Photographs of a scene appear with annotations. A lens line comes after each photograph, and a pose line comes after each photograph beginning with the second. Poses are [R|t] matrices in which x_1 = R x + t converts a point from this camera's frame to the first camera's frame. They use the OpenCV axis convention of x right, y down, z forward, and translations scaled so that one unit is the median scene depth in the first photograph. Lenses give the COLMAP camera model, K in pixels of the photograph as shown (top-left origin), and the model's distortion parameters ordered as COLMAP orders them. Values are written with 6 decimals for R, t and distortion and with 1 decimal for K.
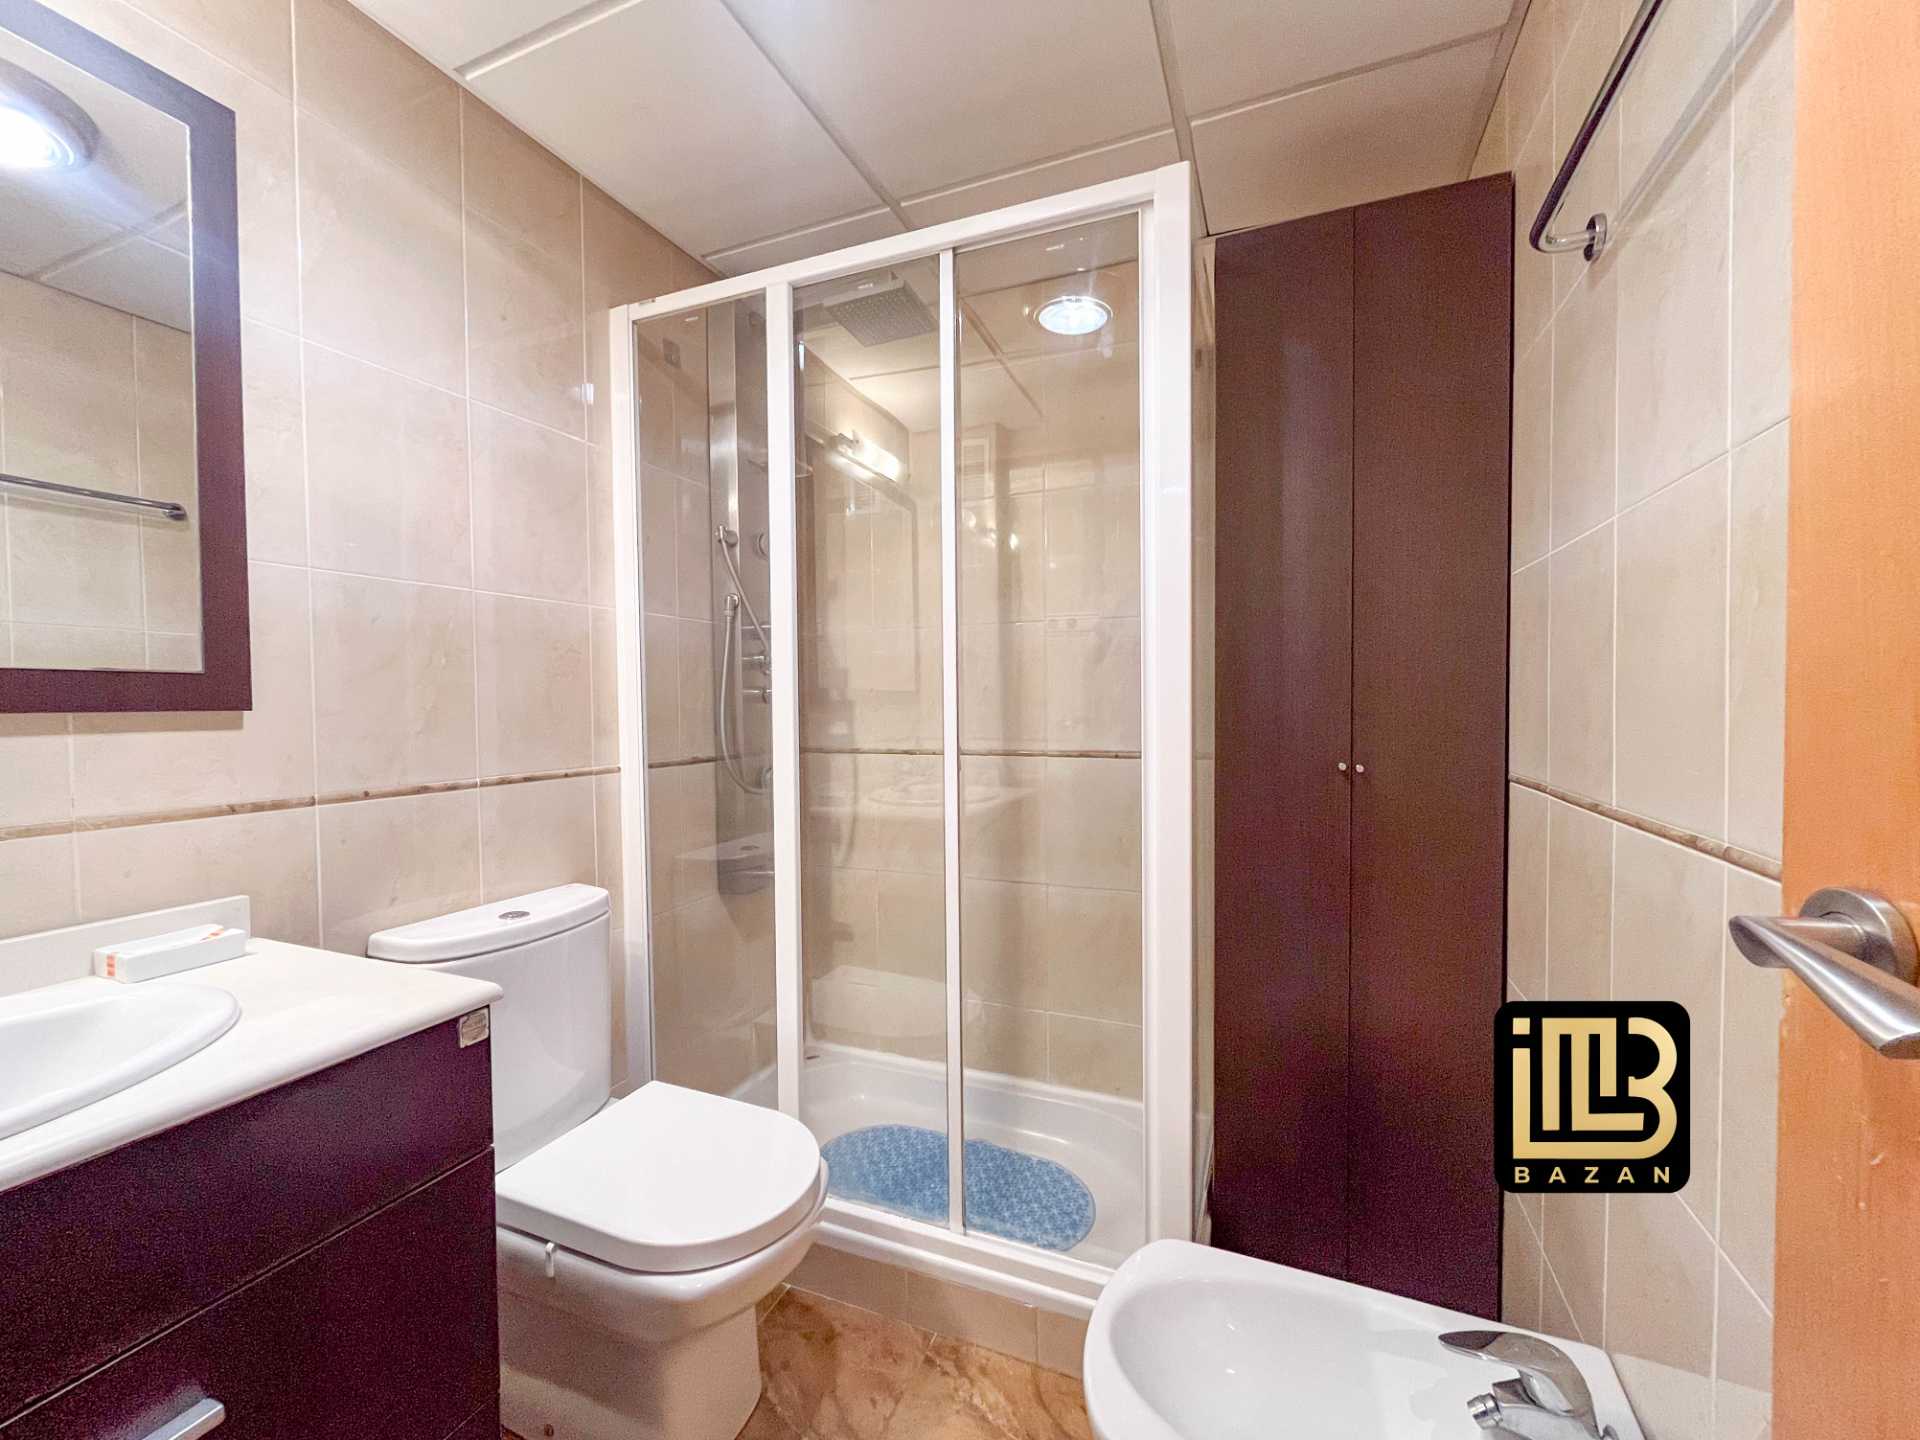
lens RADIAL K [[772.0, 0, 967.5], [0, 772.0, 717.1], [0, 0, 1]] dist [-0.002684, 0.000328]
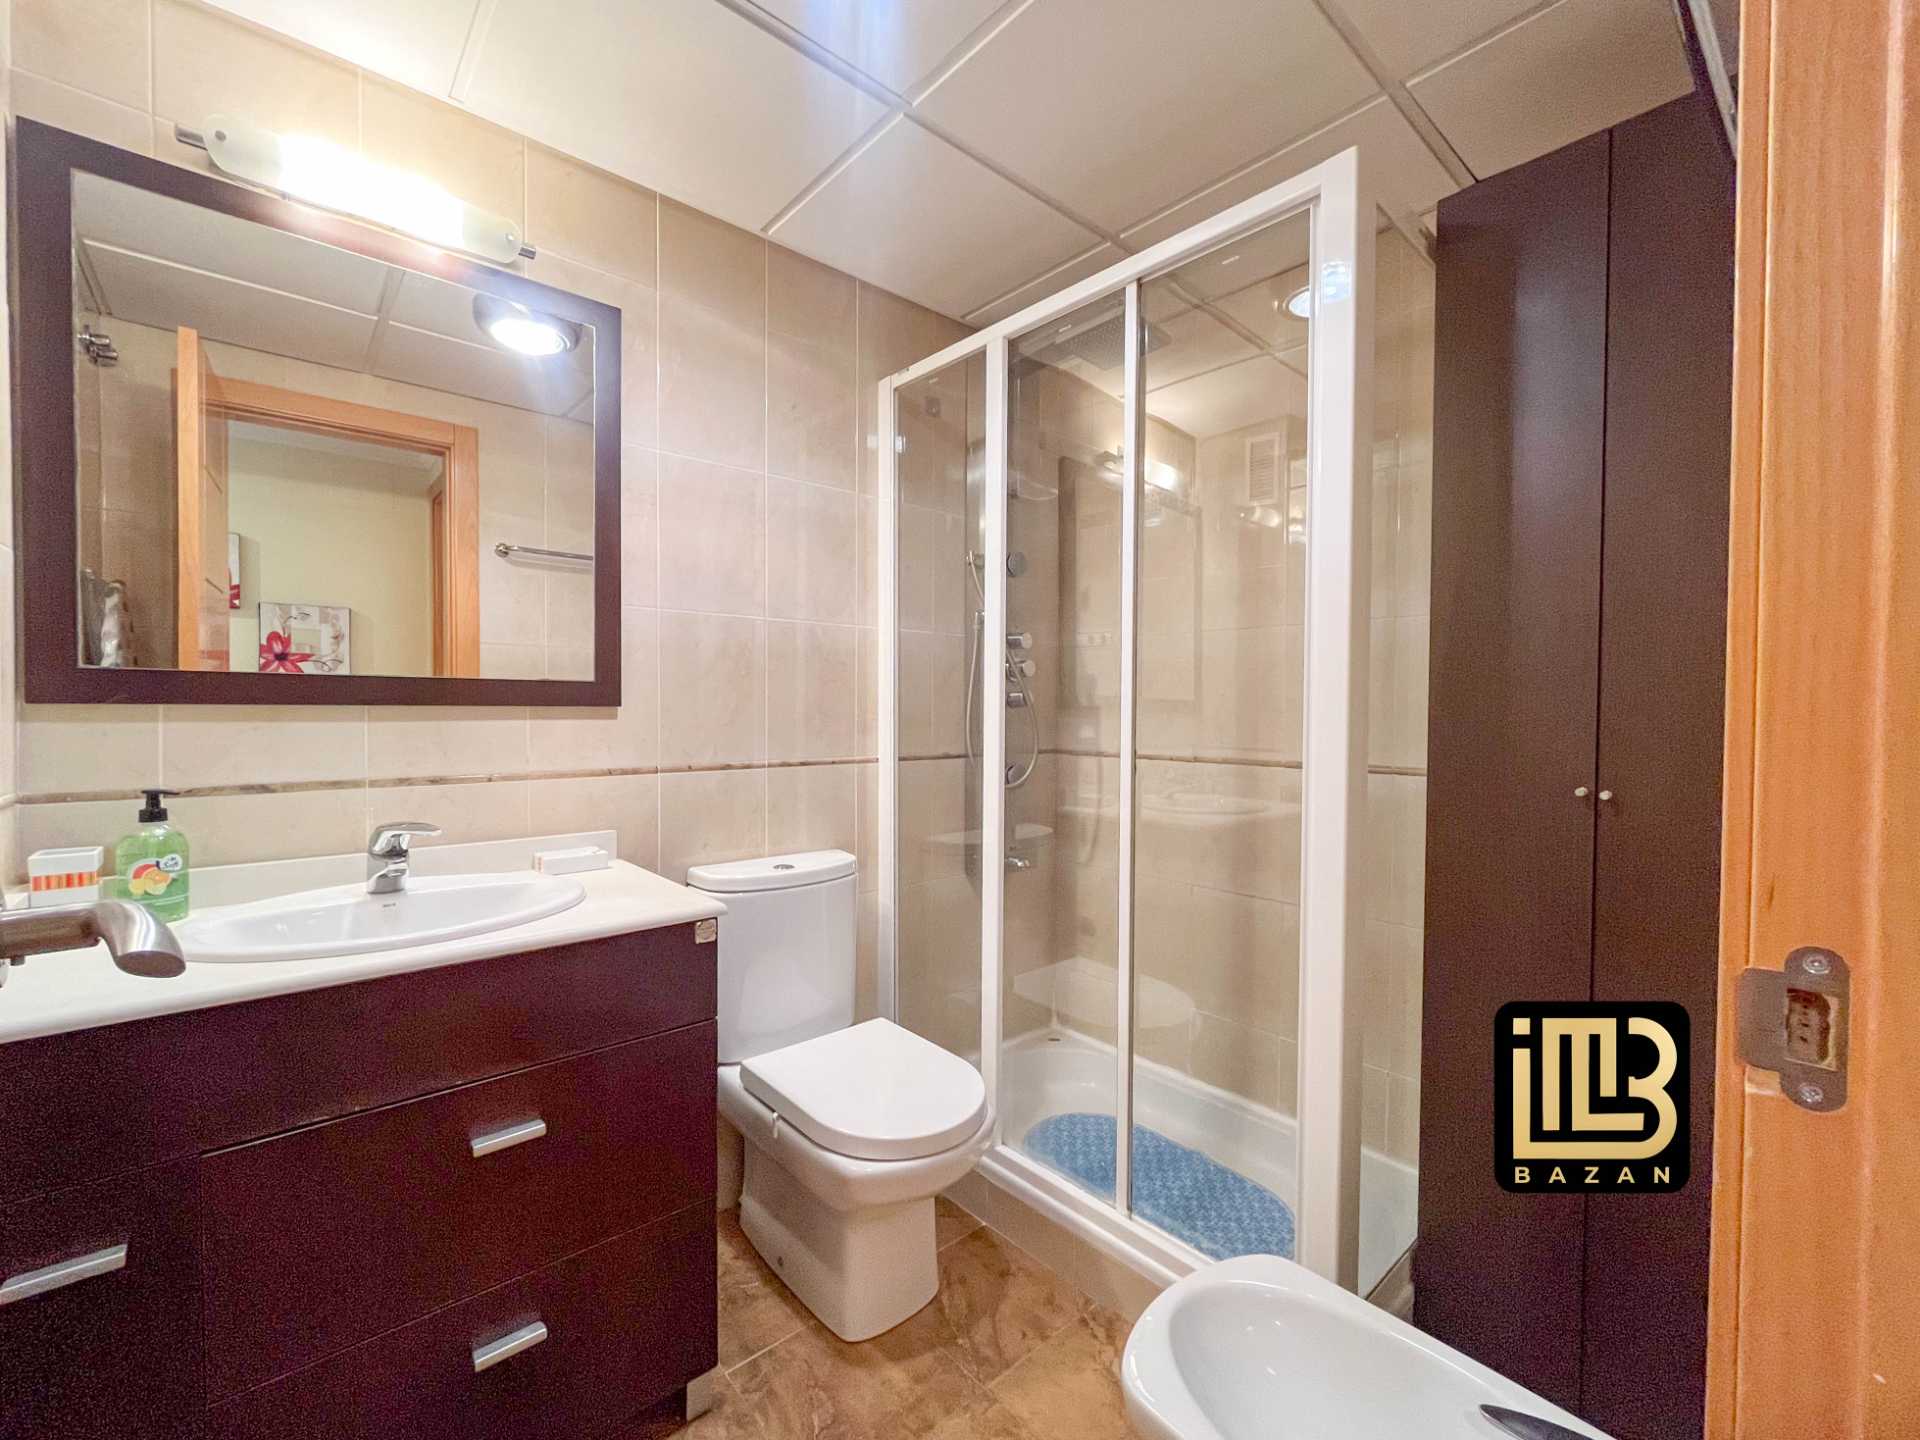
lens RADIAL K [[772.0, 0, 951.6], [0, 772.0, 716.3], [0, 0, 1]] dist [-0.002684, 0.000328]
pose [[0.903940, 0.019745, -0.427203, 0.211777], [-0.023206, 0.999726, -0.002897, -0.000319], [0.427029, 0.012533, 0.904151, -0.056658]]
